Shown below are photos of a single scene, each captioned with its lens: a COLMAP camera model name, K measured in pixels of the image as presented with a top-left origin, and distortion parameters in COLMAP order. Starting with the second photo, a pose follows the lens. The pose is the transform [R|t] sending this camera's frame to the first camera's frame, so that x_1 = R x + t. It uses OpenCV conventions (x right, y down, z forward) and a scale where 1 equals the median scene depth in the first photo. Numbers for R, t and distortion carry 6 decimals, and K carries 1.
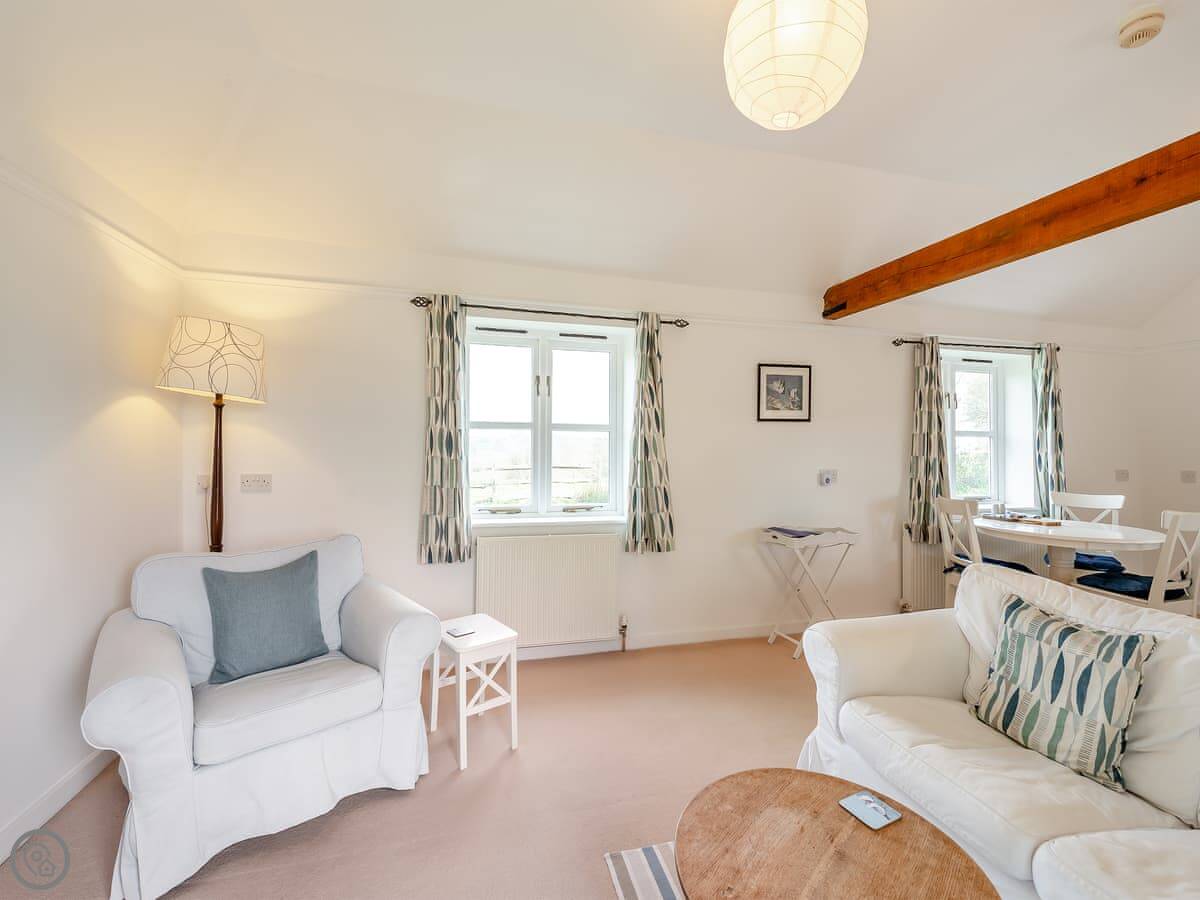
lens RADIAL K [[512.4, 0, 598.8], [0, 512.4, 447.1], [0, 0, 1]] dist [0.000629, -0.000451]
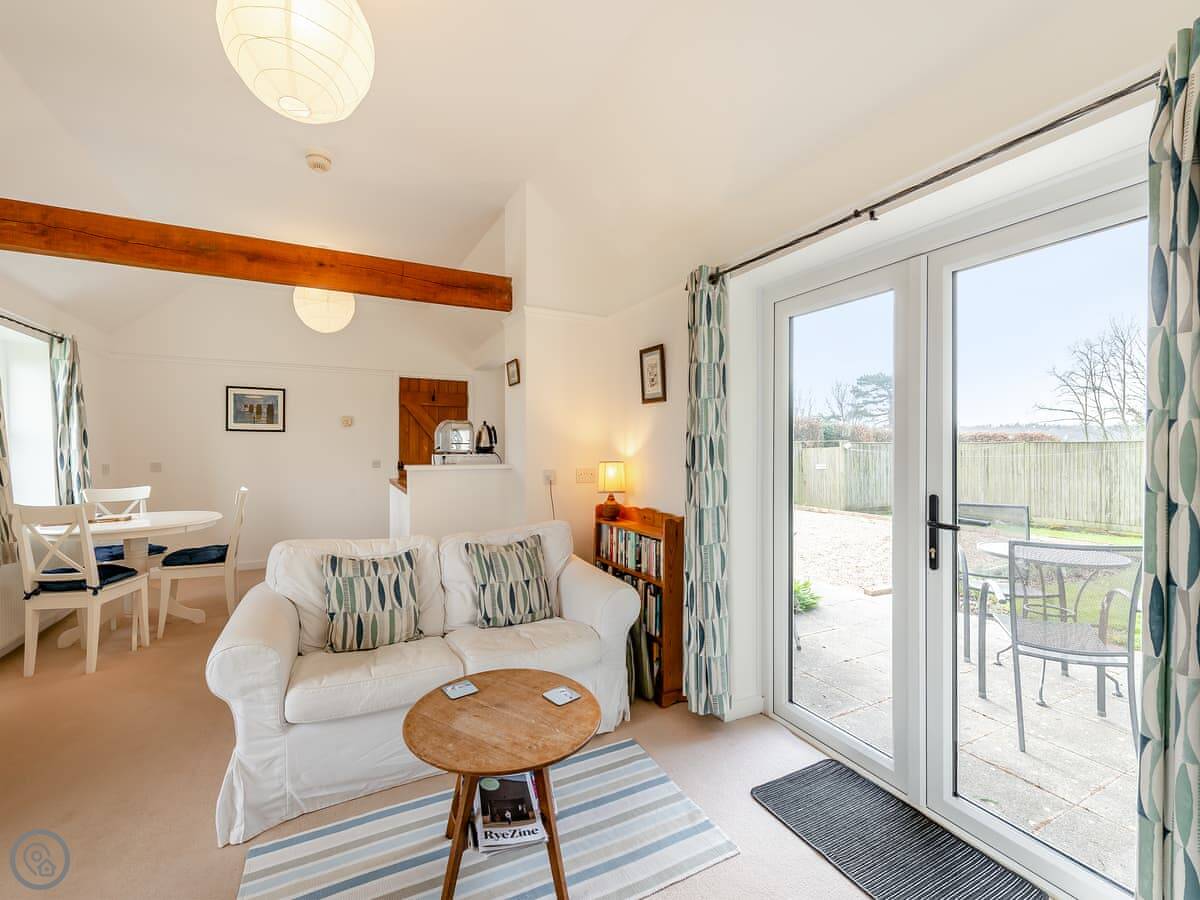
lens RADIAL K [[512.4, 0, 598.8], [0, 512.4, 447.1], [0, 0, 1]] dist [0.000629, -0.000451]
pose [[-0.205956, -0.012691, 0.978479, -0.601570], [0.002894, 0.999904, 0.013578, -0.008436], [-0.978557, 0.005628, -0.205900, 0.547917]]
